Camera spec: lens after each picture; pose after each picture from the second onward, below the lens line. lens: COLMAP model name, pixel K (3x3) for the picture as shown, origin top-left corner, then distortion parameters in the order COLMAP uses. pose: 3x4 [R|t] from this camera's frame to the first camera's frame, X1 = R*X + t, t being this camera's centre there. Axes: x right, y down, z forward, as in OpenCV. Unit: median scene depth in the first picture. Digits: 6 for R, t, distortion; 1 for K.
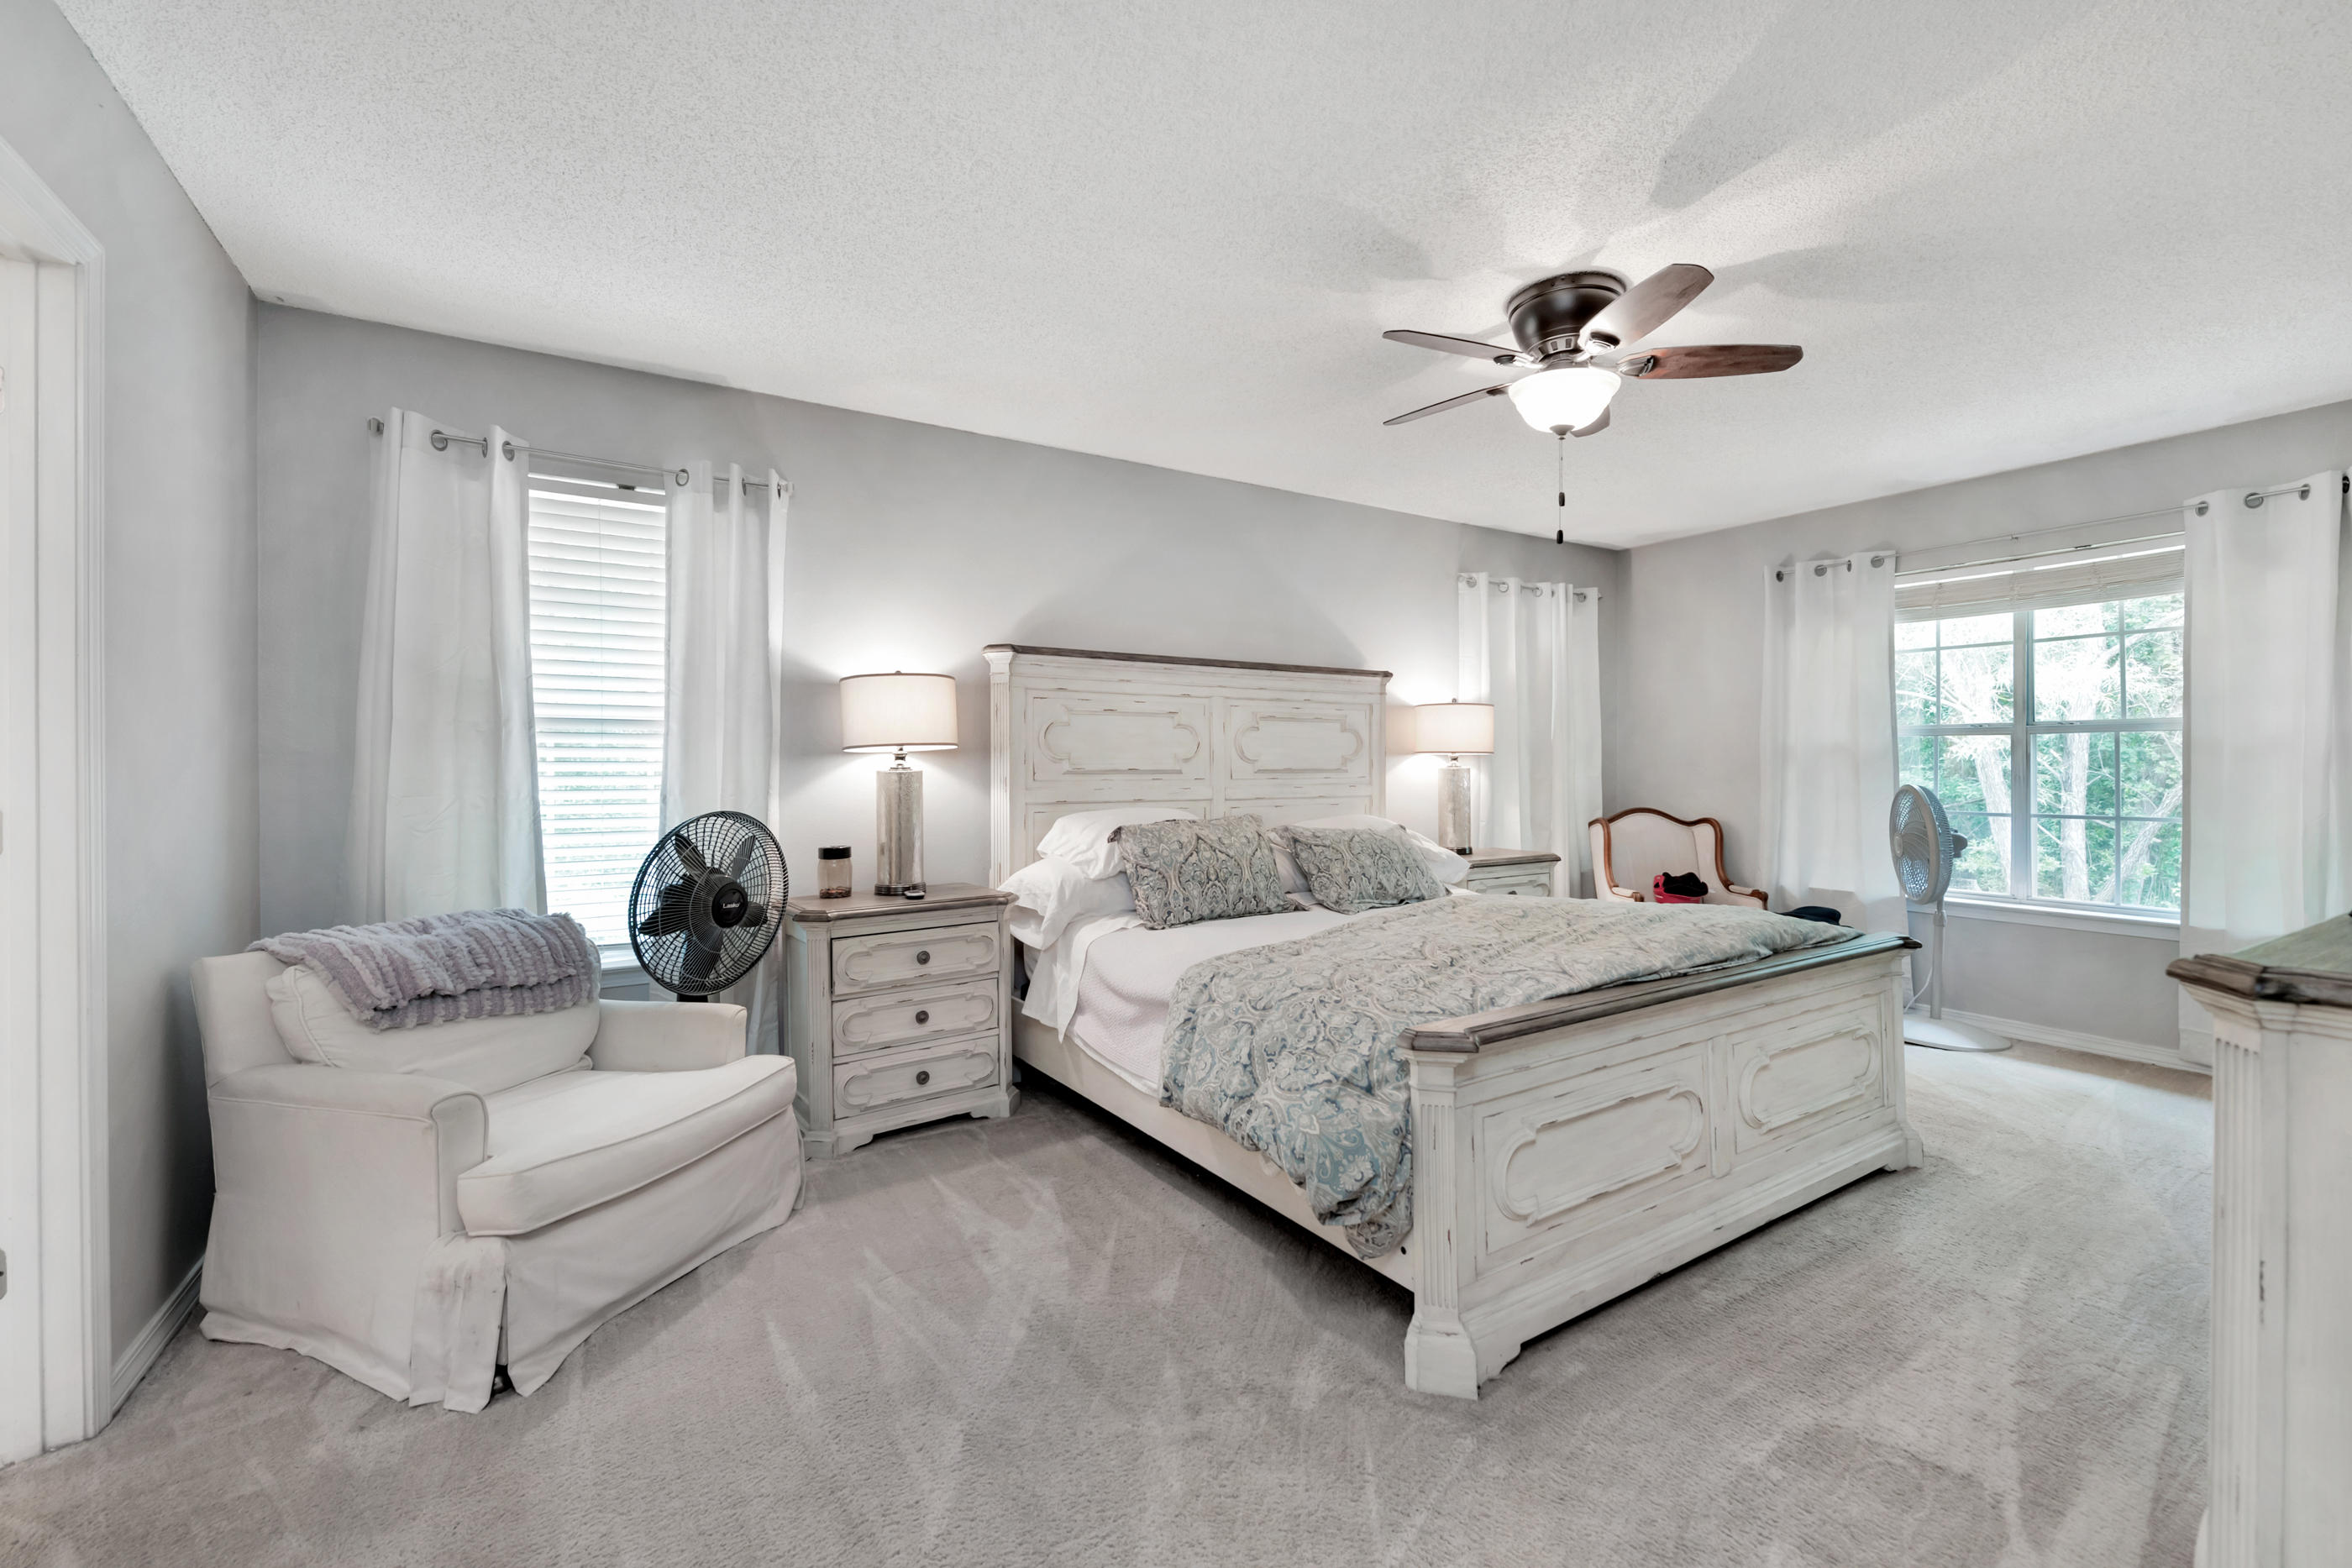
lens RADIAL K [[989.8, 0, 1186.6], [0, 989.8, 769.5], [0, 0, 1]] dist [0.001026, 0.000067]
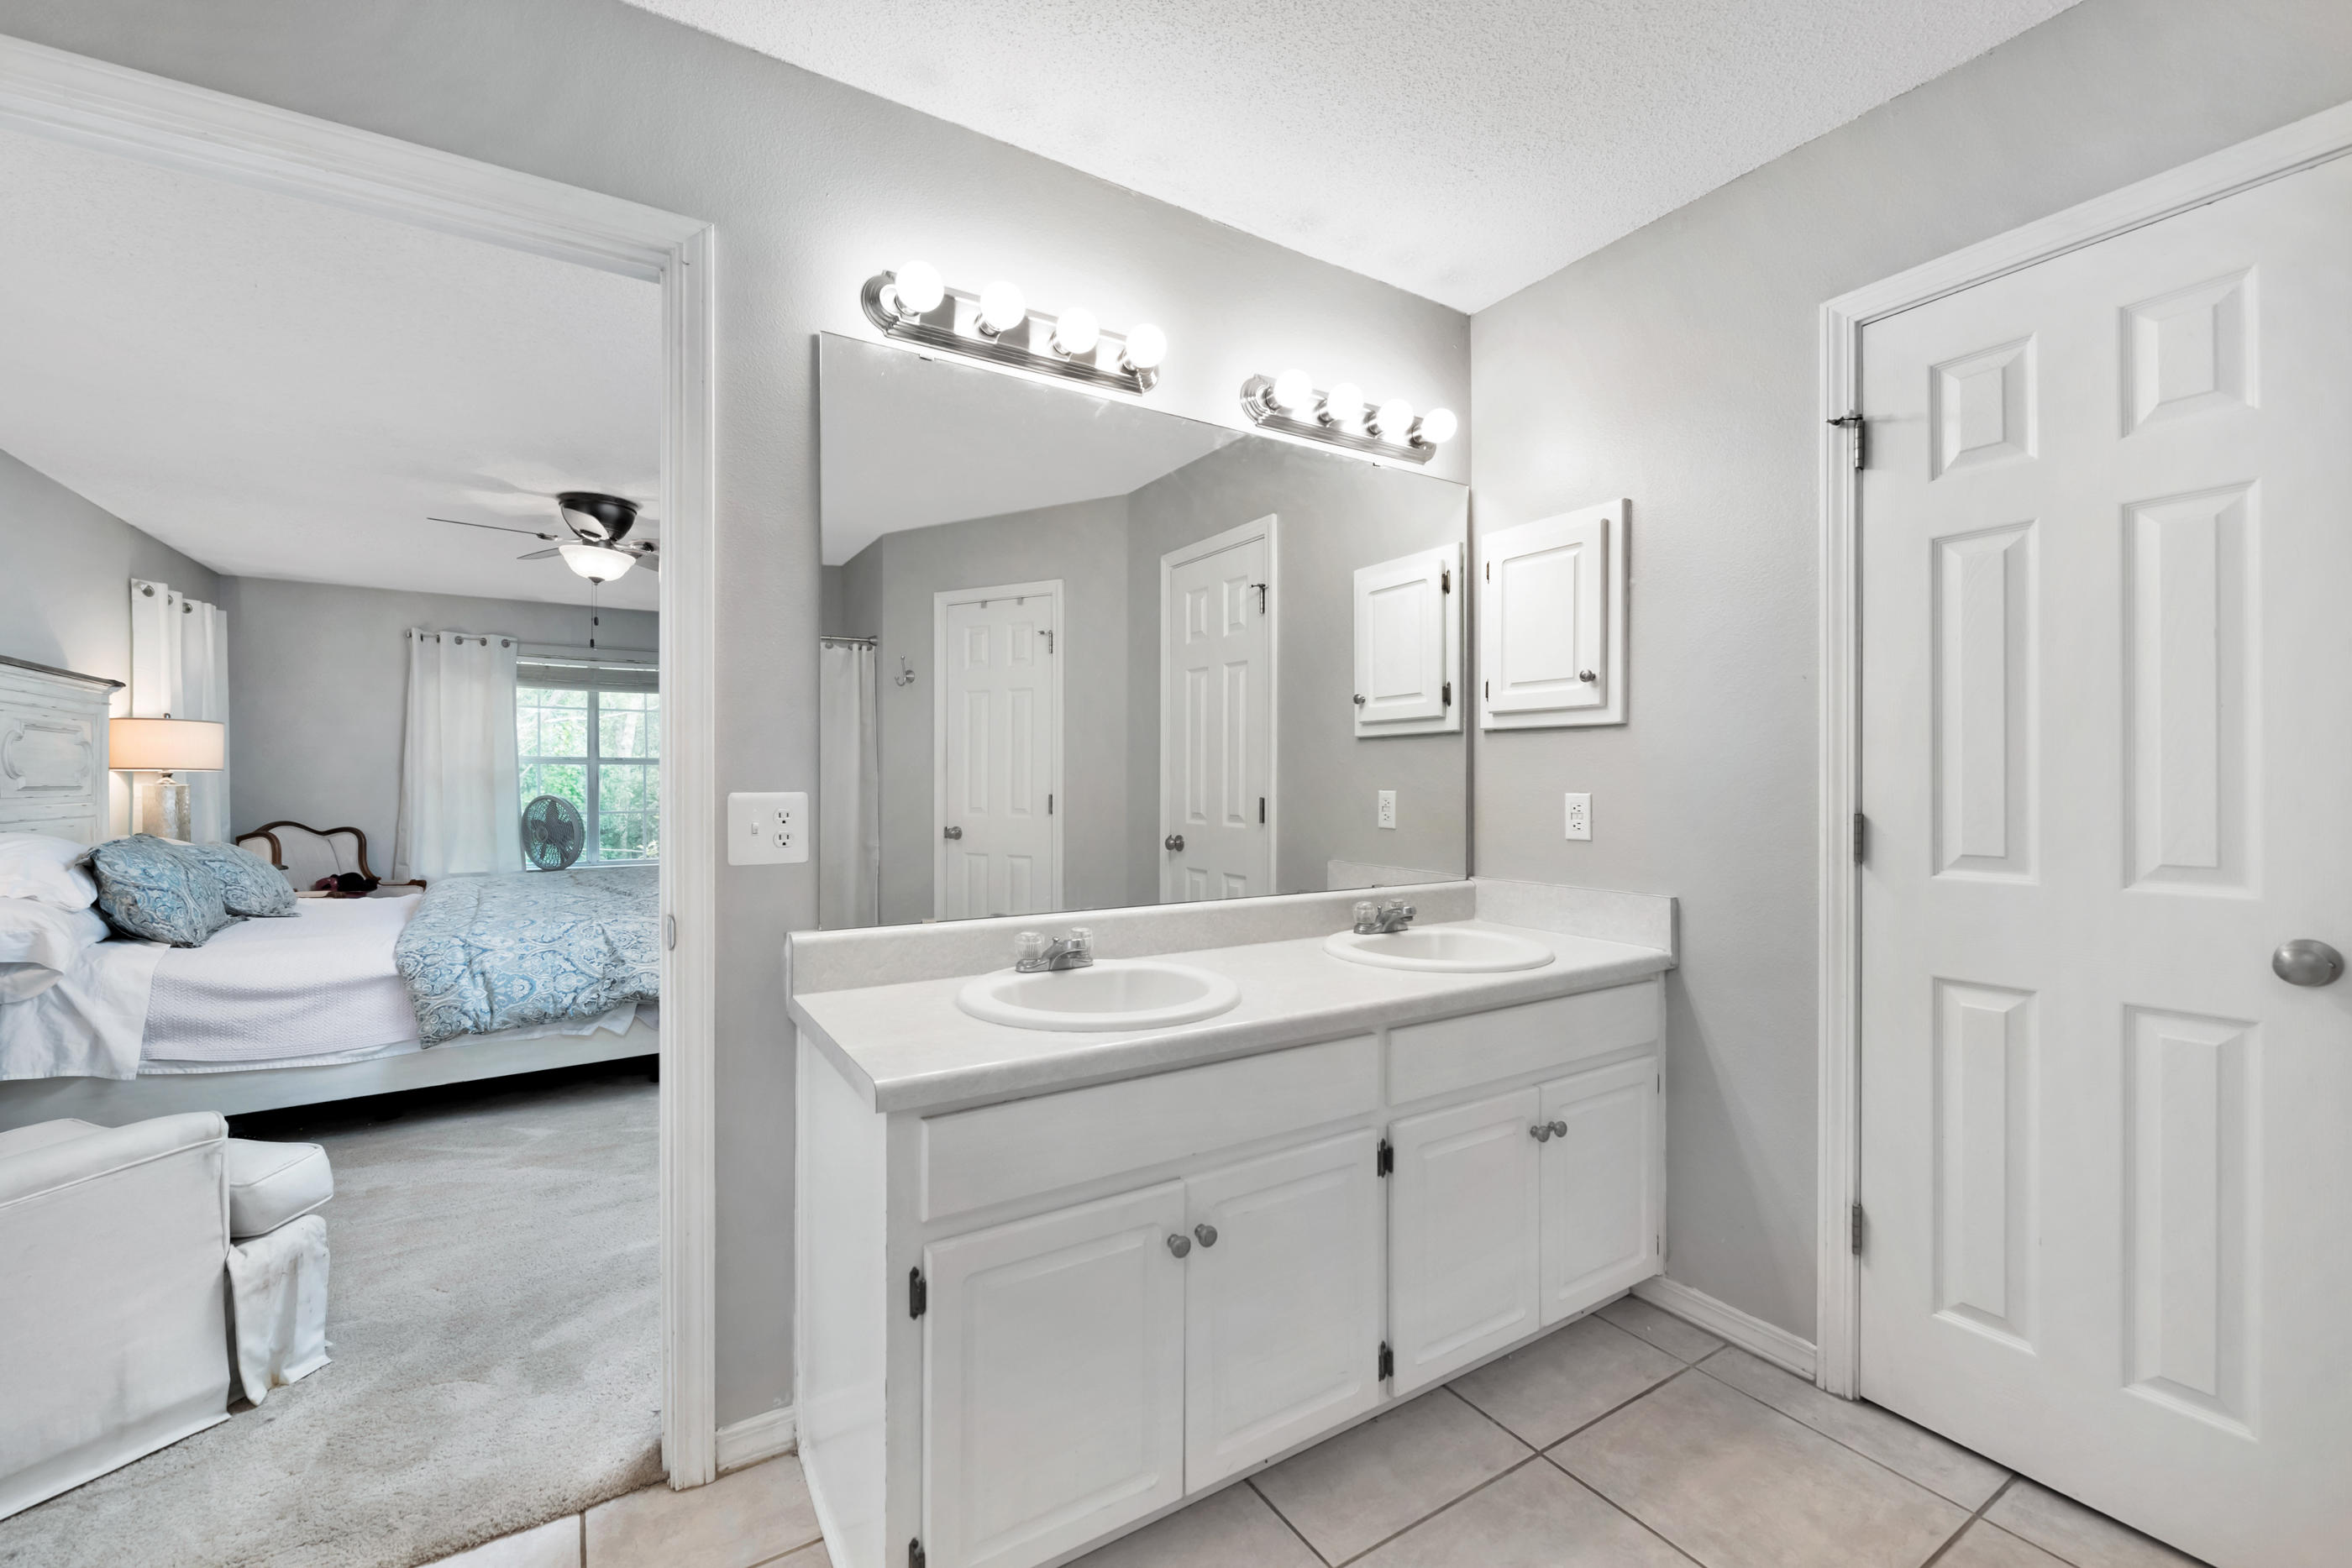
lens RADIAL K [[940.6, 0, 1168.3], [0, 940.6, 787.0], [0, 0, 1]] dist [0.003134, -0.002396]
pose [[0.004045, -0.003178, 0.999987, -0.746938], [0.007442, 0.999967, 0.003148, 0.005113], [-0.999964, 0.007429, 0.004069, 0.021058]]
